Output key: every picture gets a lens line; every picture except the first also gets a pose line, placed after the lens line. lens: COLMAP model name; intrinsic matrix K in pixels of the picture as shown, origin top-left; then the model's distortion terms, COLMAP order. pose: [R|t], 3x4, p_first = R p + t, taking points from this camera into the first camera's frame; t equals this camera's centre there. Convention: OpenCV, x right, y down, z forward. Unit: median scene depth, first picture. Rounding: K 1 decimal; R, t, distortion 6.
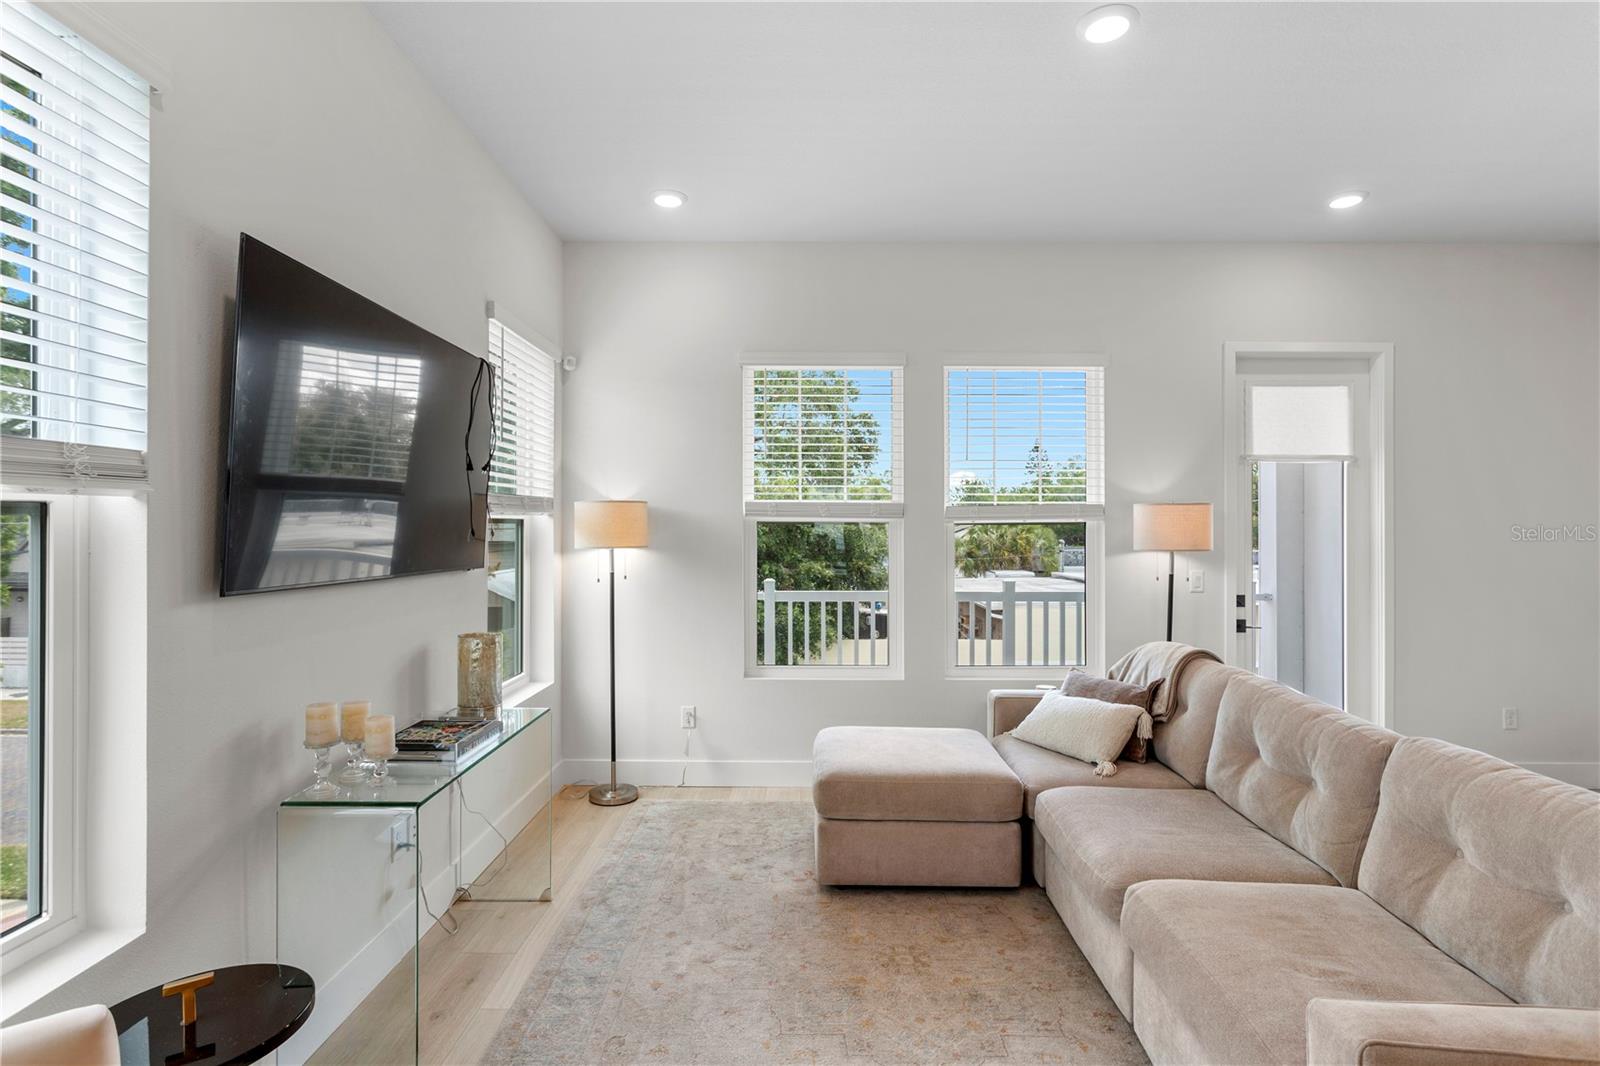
lens RADIAL K [[792.7, 0, 800.4], [0, 792.7, 526.1], [0, 0, 1]] dist [-0.014446, 0.006983]
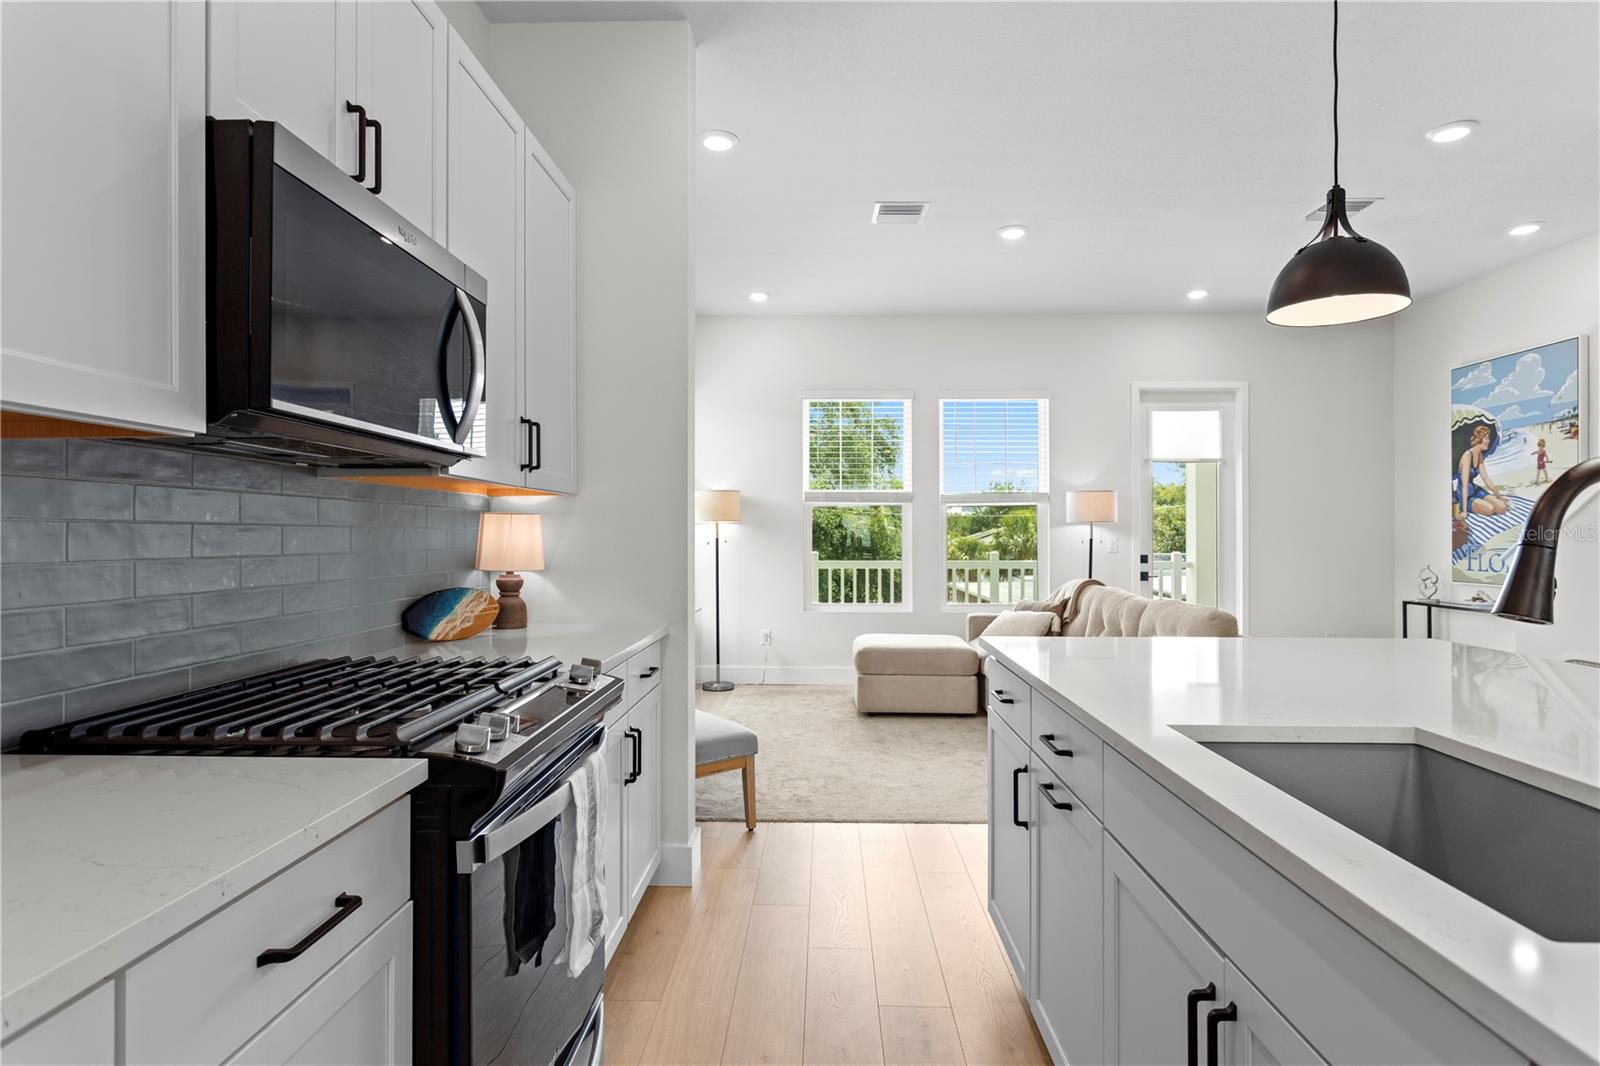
lens RADIAL K [[848.4, 0, 800.0], [0, 848.4, 533.0], [0, 0, 1]] dist [-0.002504, 0.000633]
pose [[0.999758, -0.001648, -0.021938, -0.049428], [0.001607, 0.999997, -0.001874, 0.056698], [0.021941, 0.001838, 0.999758, -0.667683]]
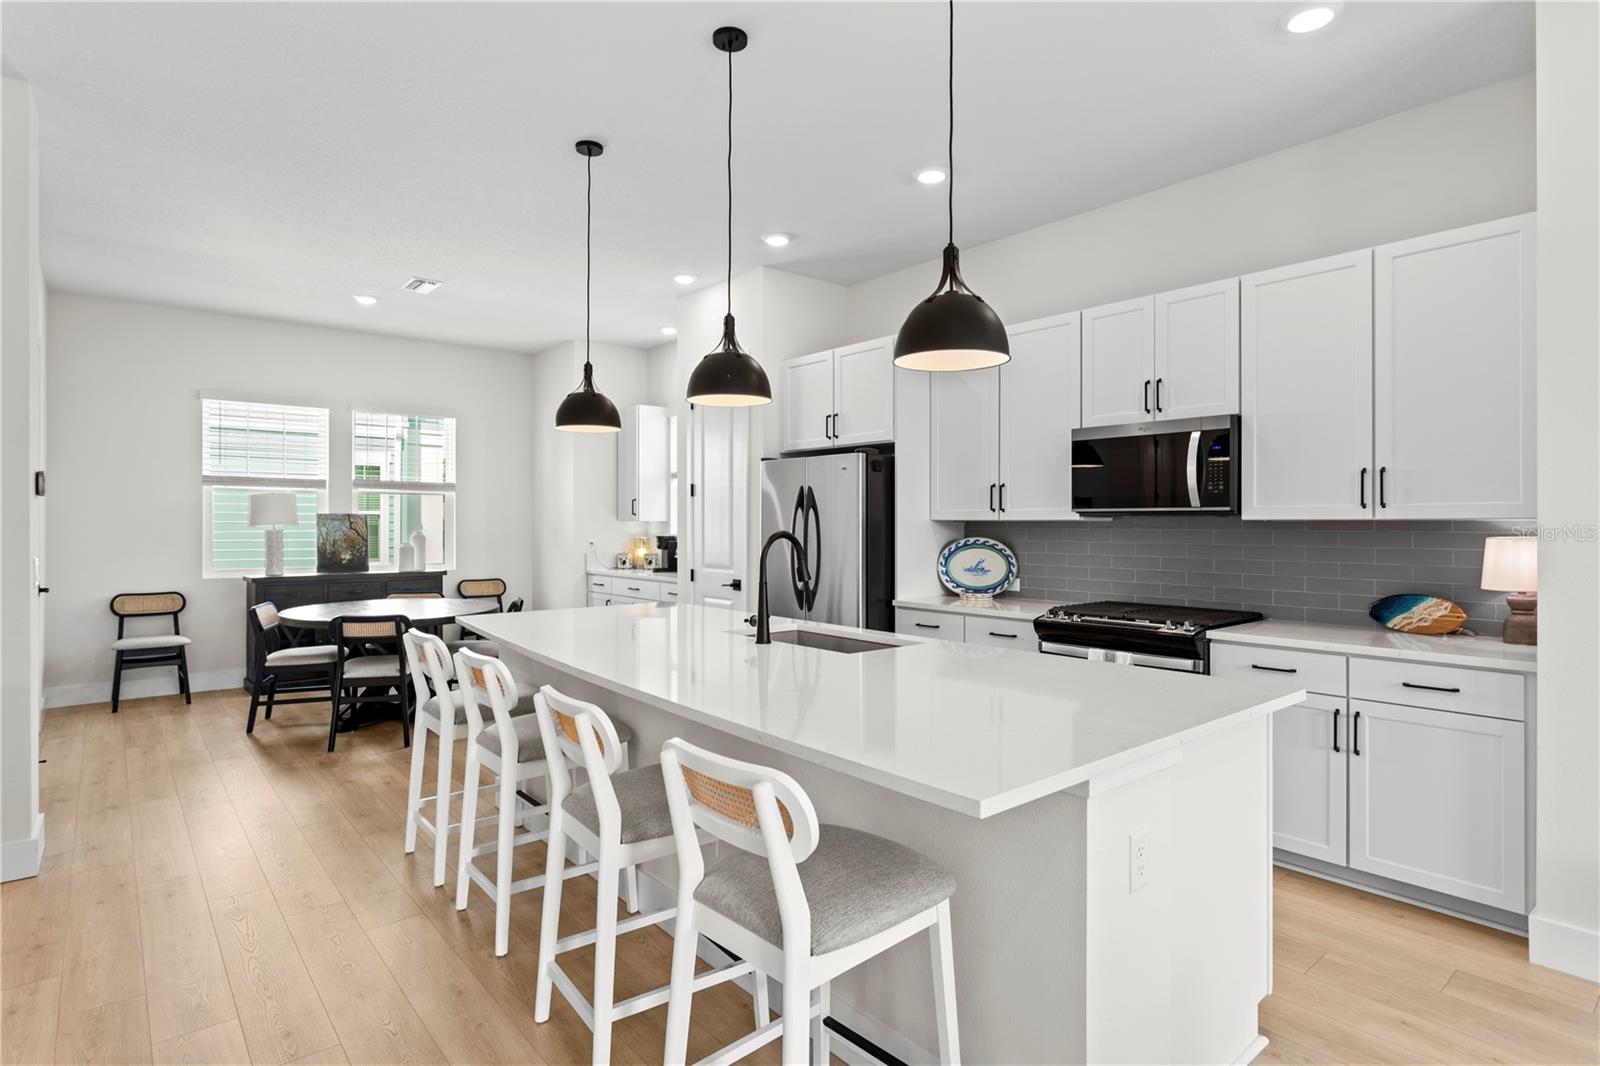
lens RADIAL K [[832.7, 0, 798.5], [0, 832.7, 528.1], [0, 0, 1]] dist [-0.003553, 0.000912]
pose [[-0.760004, 0.000028, -0.649918, 0.714854], [-0.002233, 0.999994, 0.002654, 0.028307], [0.649914, 0.003469, -0.760000, 0.227285]]
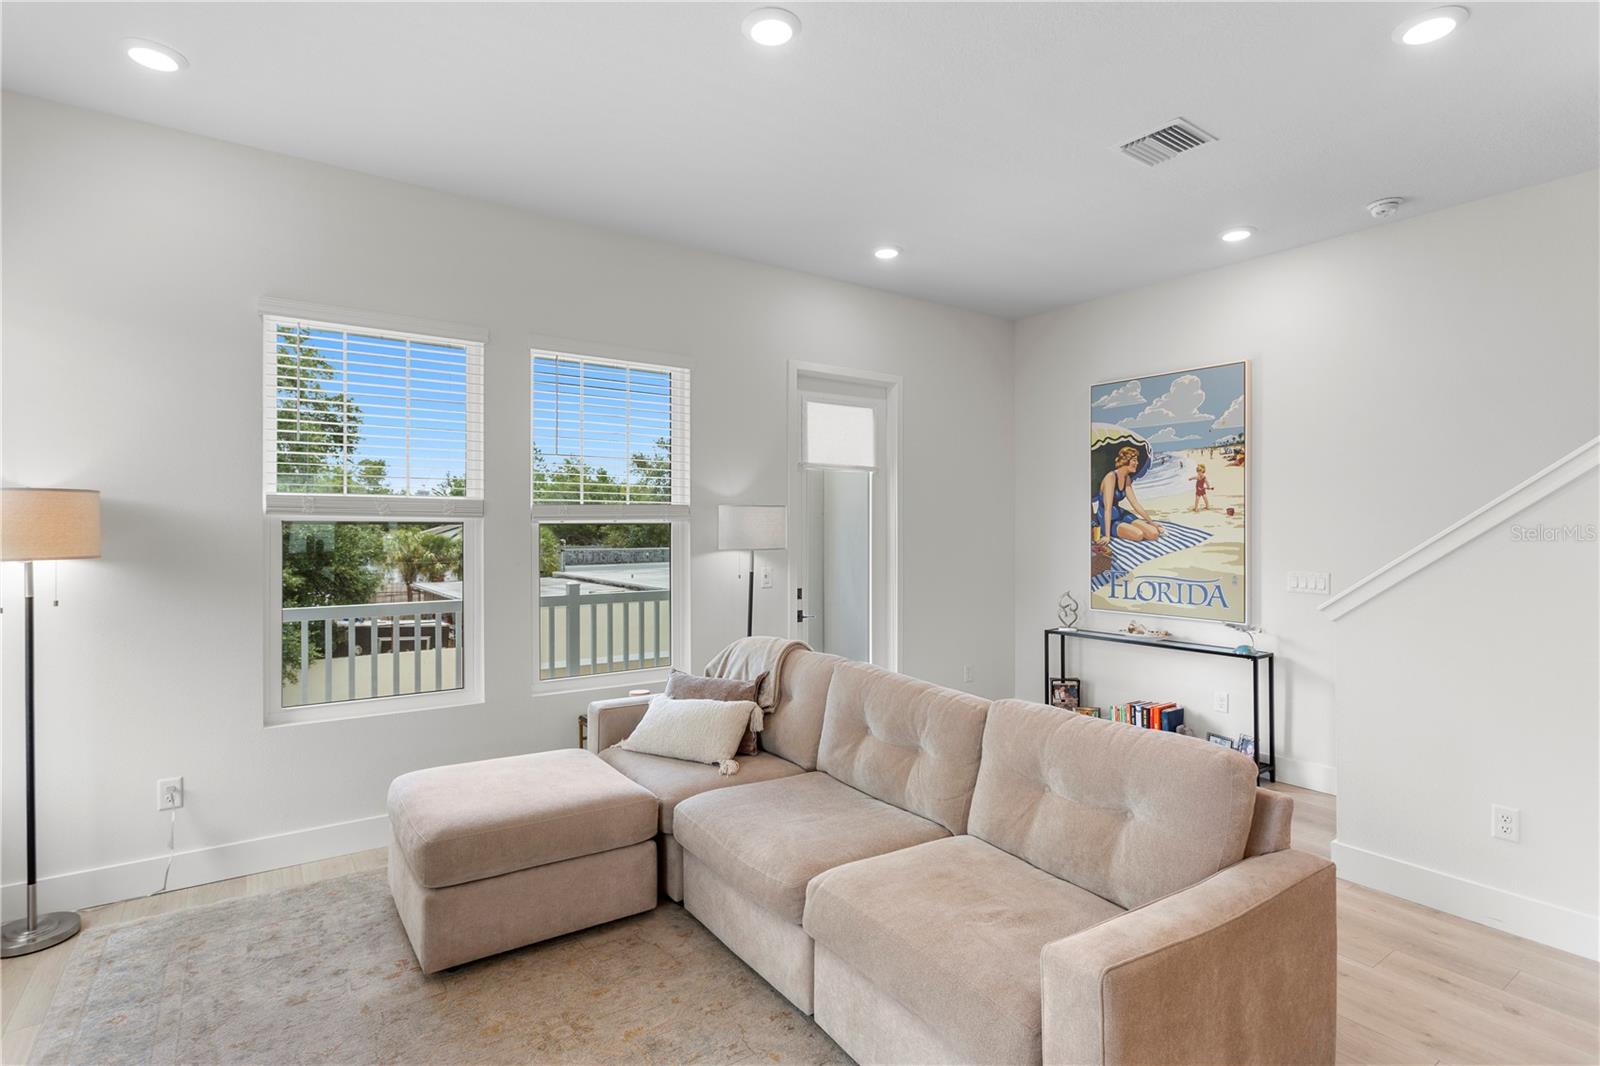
lens RADIAL K [[792.7, 0, 800.4], [0, 792.7, 526.1], [0, 0, 1]] dist [-0.014446, 0.006983]
pose [[0.811951, -0.000132, 0.583726, -0.108180], [-0.000281, 1.000000, 0.000616, -0.001267], [-0.583726, -0.000664, 0.811950, 0.104607]]
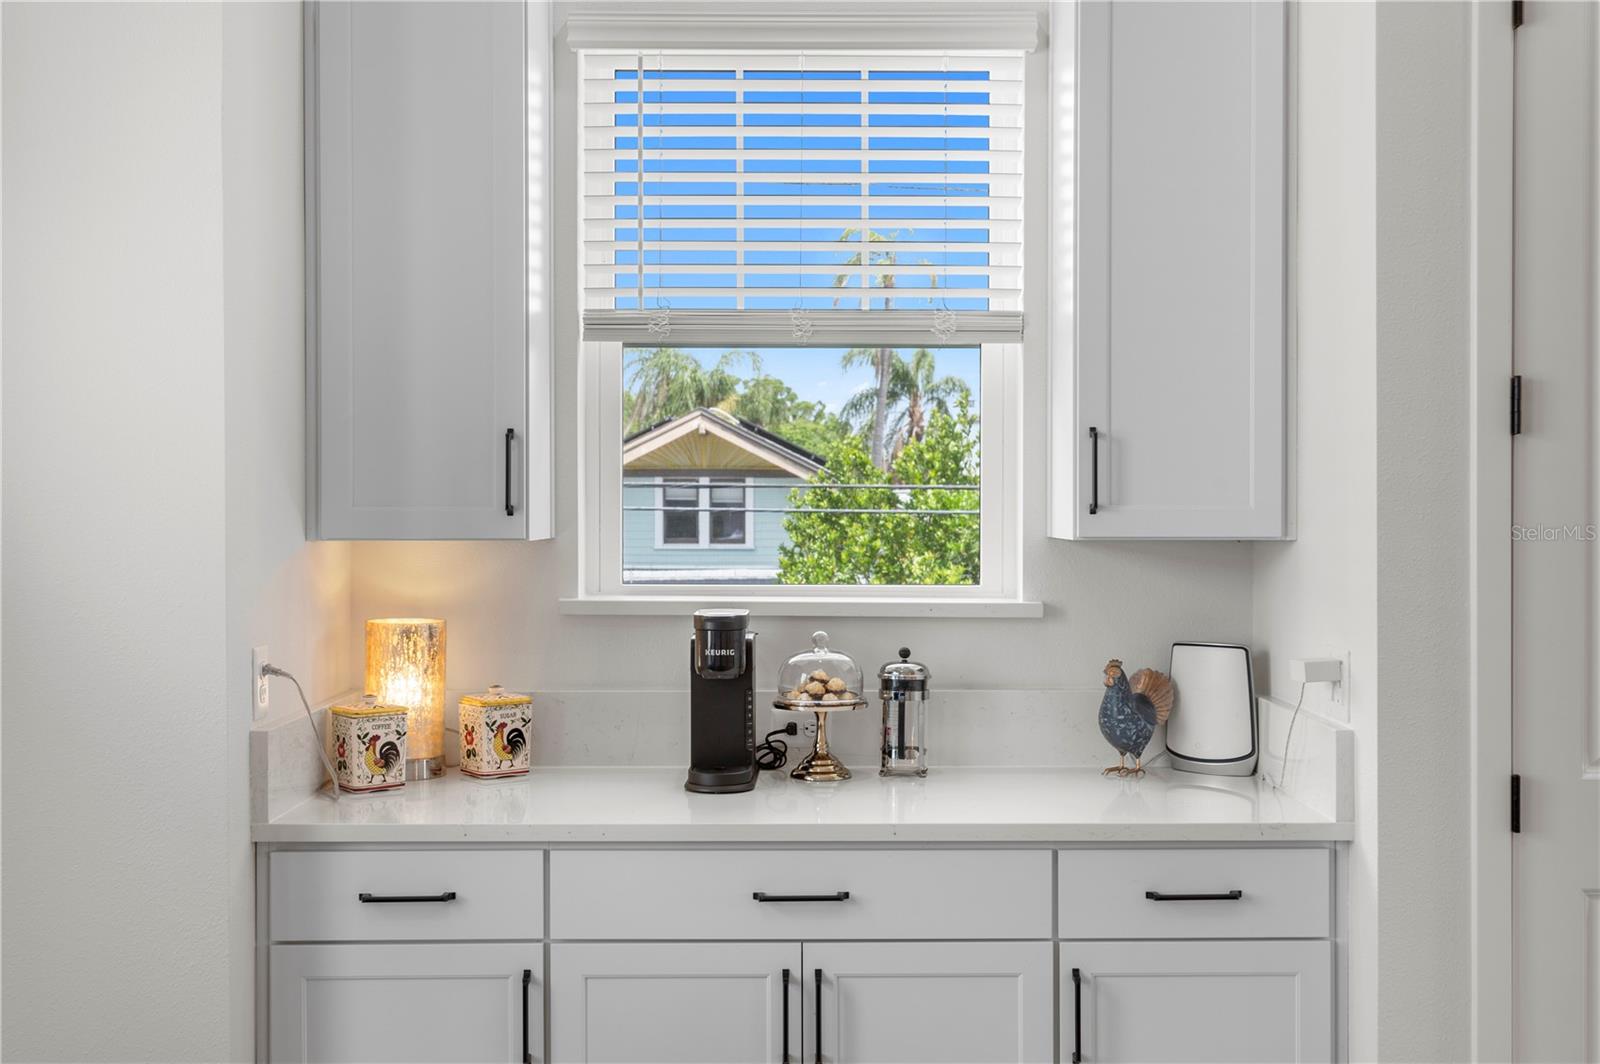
lens RADIAL K [[1736.1, 0, 800.0], [0, 1736.1, 532.0], [0, 0, 1]] dist [0.002563, 0.001609]
pose [[0.017573, 0.014041, -0.999747, 0.535825], [0.000414, 0.999901, 0.014051, 0.002136], [0.999846, -0.000661, 0.017565, -1.420168]]
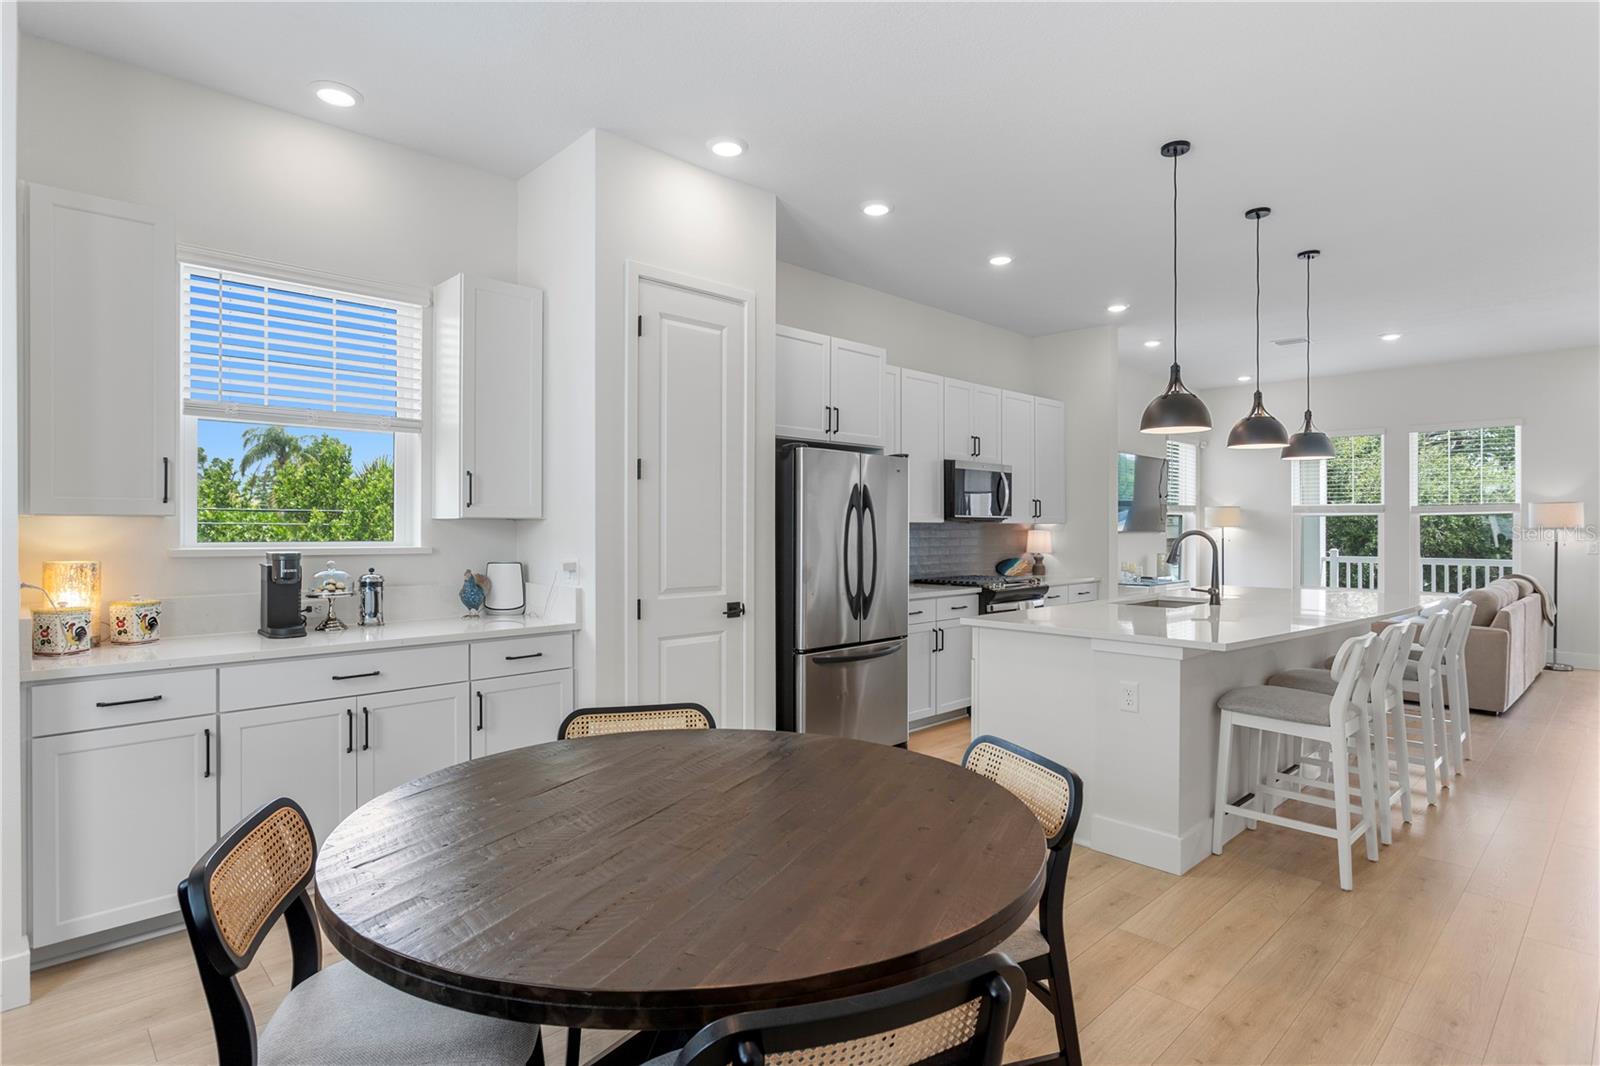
lens RADIAL K [[832.7, 0, 798.5], [0, 832.7, 528.1], [0, 0, 1]] dist [-0.003553, 0.000912]
pose [[0.703477, 0.000128, -0.710718, 0.649798], [0.000908, 0.999999, 0.001078, 0.028415], [0.710717, -0.001403, 0.703476, -1.663450]]
